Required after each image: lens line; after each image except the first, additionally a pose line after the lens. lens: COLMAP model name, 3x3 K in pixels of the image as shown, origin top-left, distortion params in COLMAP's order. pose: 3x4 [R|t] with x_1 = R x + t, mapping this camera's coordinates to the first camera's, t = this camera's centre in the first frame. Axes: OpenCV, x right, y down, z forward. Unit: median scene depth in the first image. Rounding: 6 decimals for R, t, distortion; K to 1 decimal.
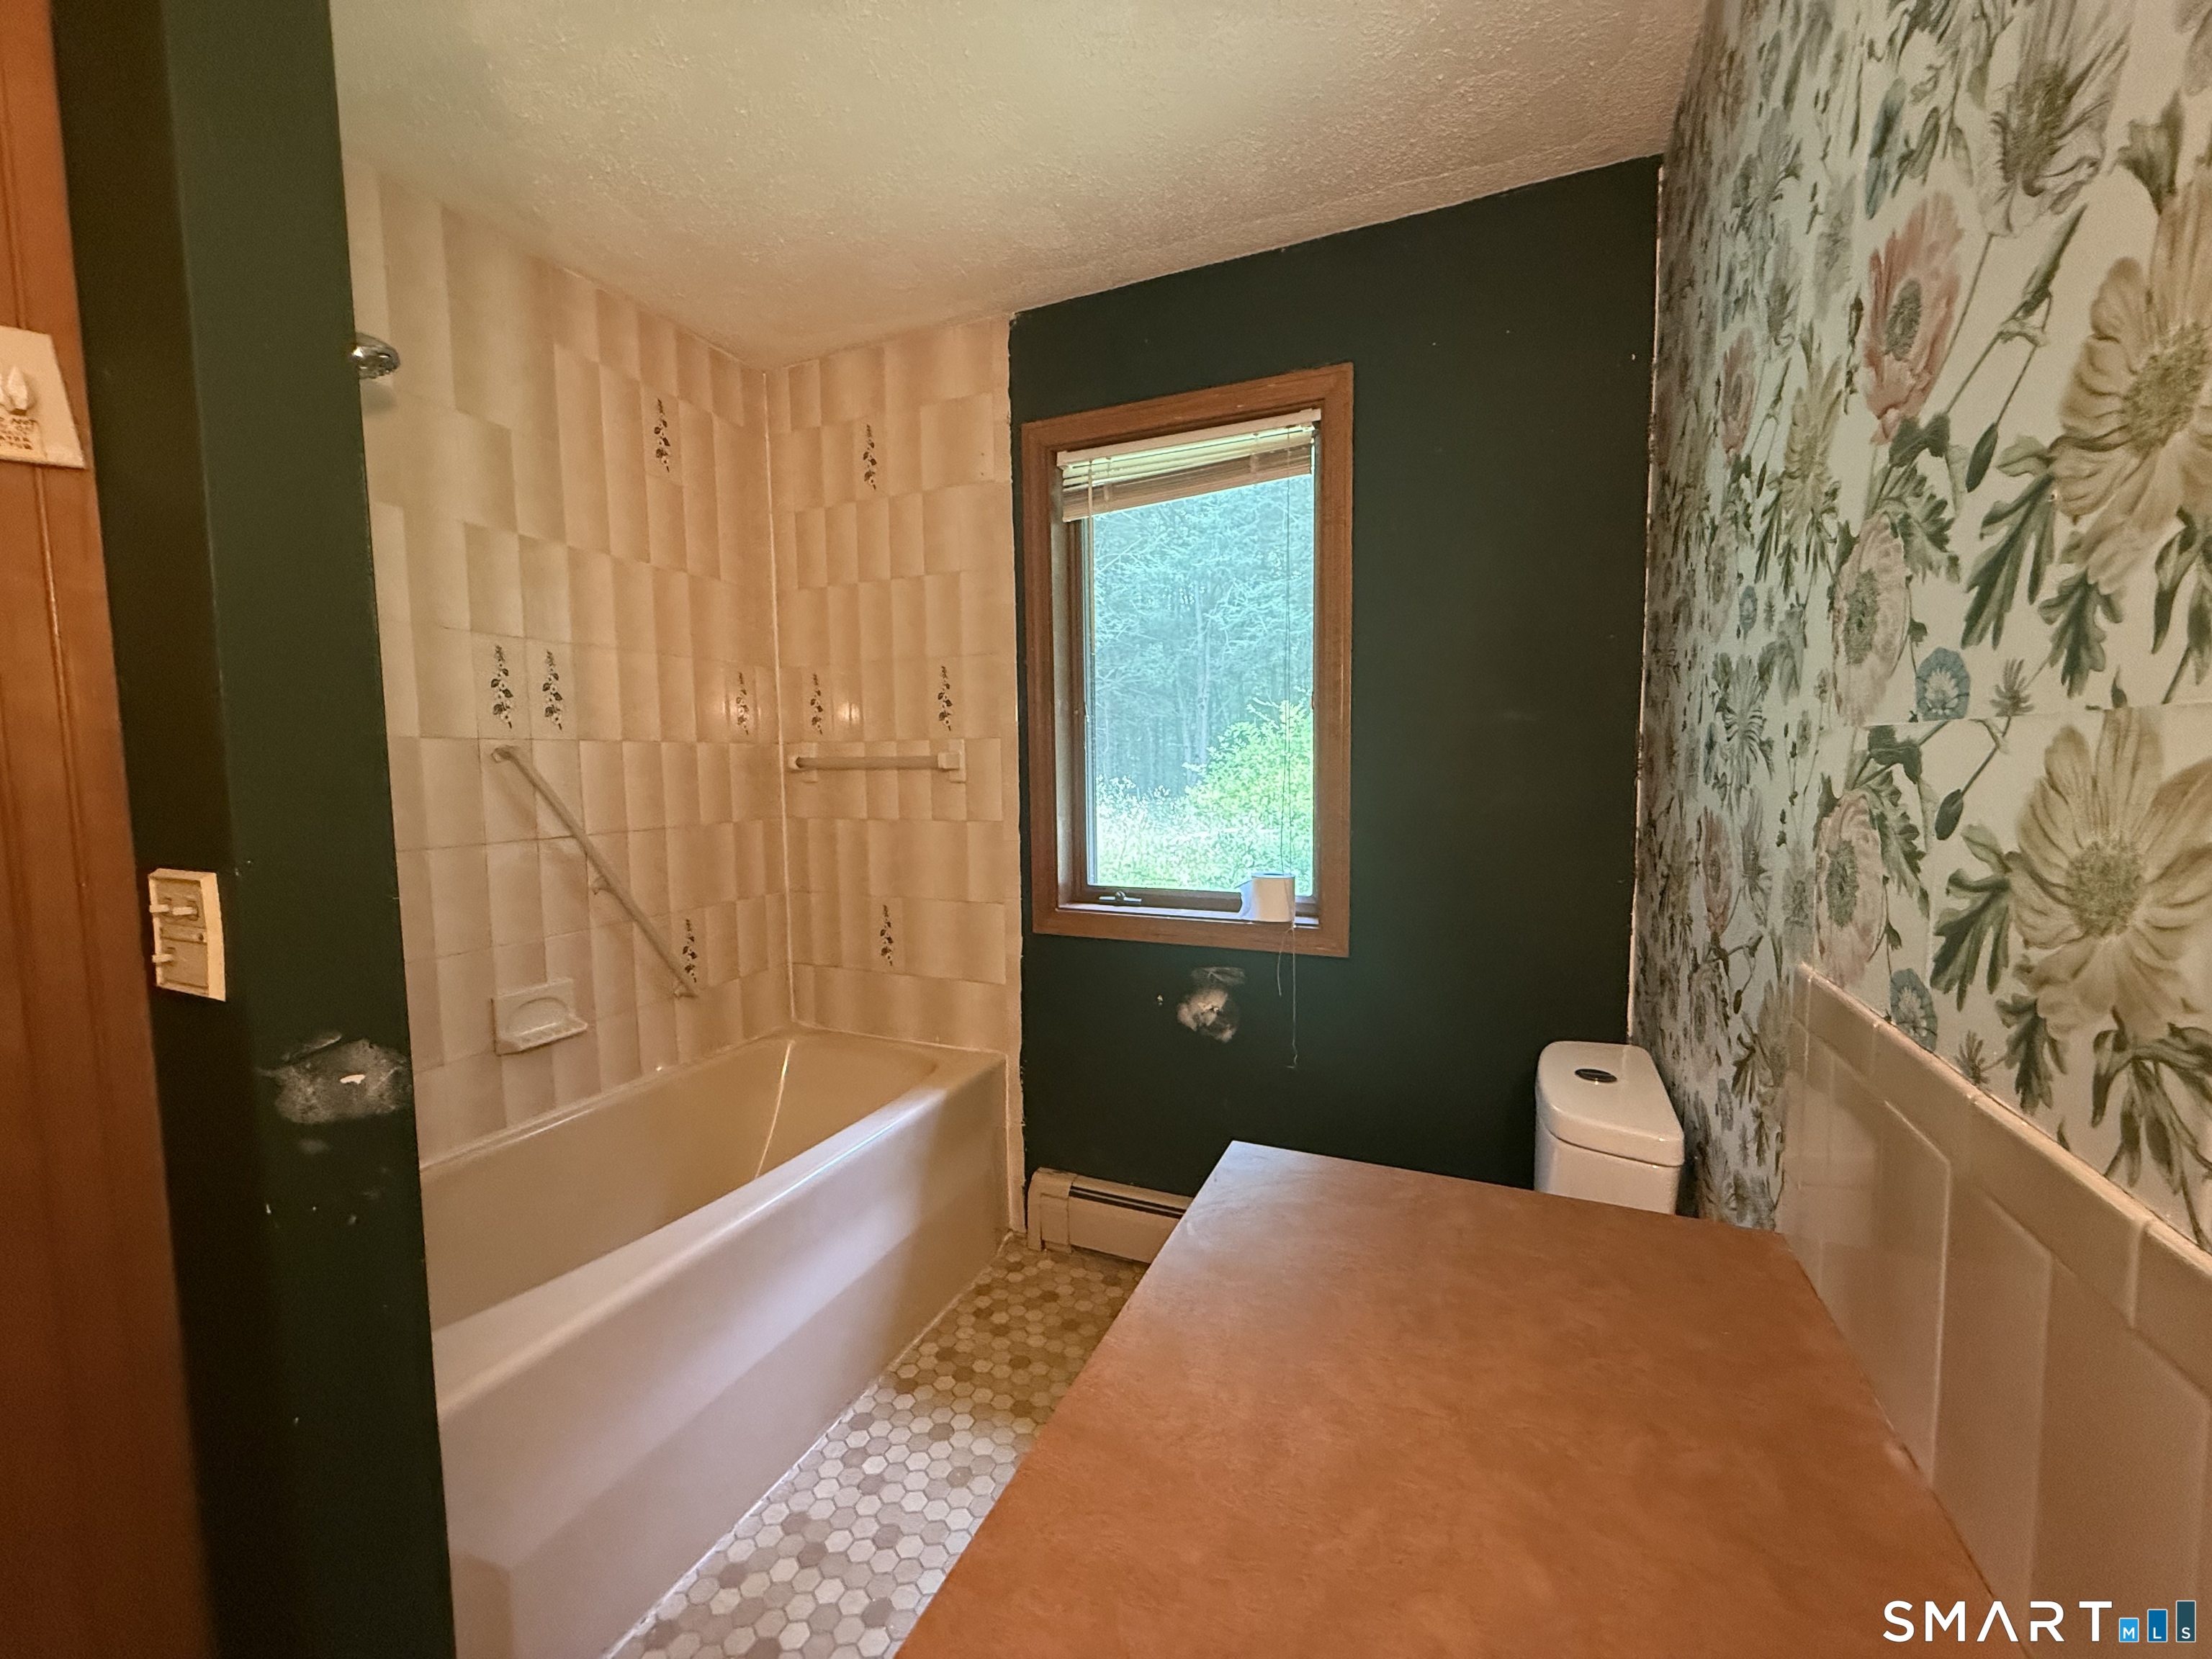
lens RADIAL K [[879.4, 0, 1110.4], [0, 879.4, 828.2], [0, 0, 1]] dist [0.000638, -0.000822]
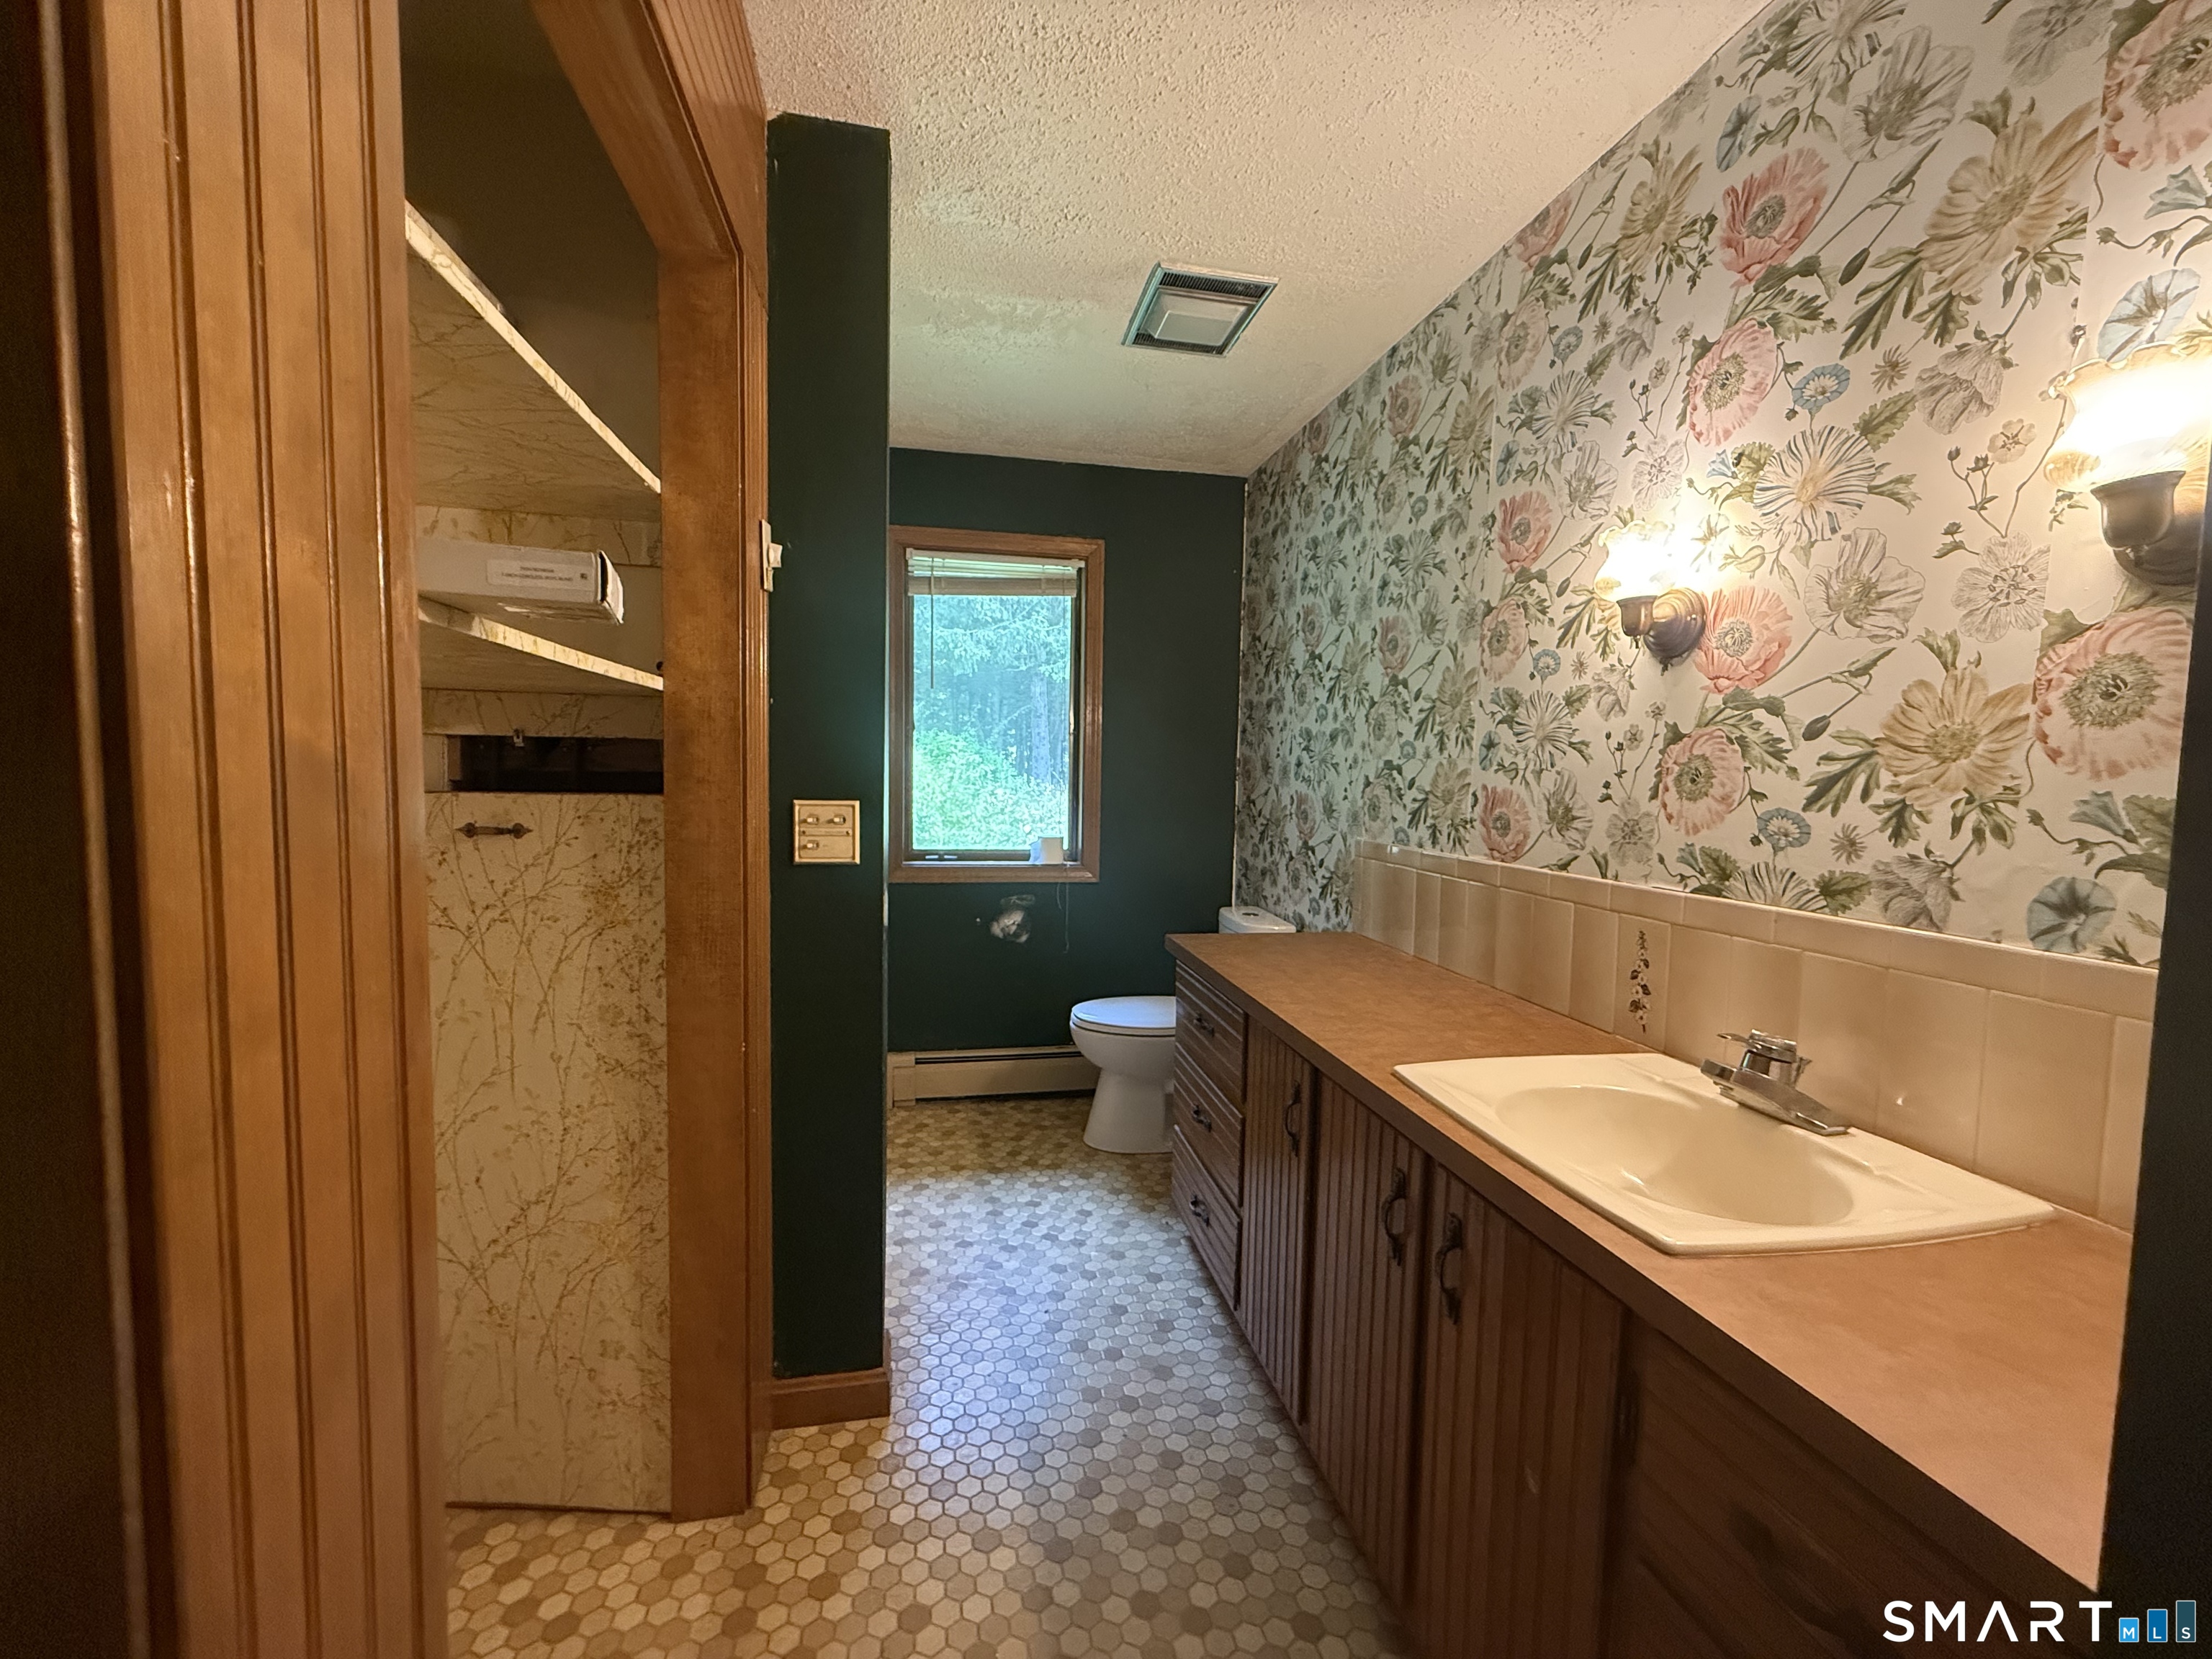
lens RADIAL K [[879.4, 0, 1105.0], [0, 879.4, 829.3], [0, 0, 1]] dist [0.000638, -0.000822]
pose [[0.822920, -0.009460, 0.568078, -1.030197], [0.016155, 0.999847, -0.006751, 0.083301], [-0.567927, 0.014733, 0.822947, -0.619878]]
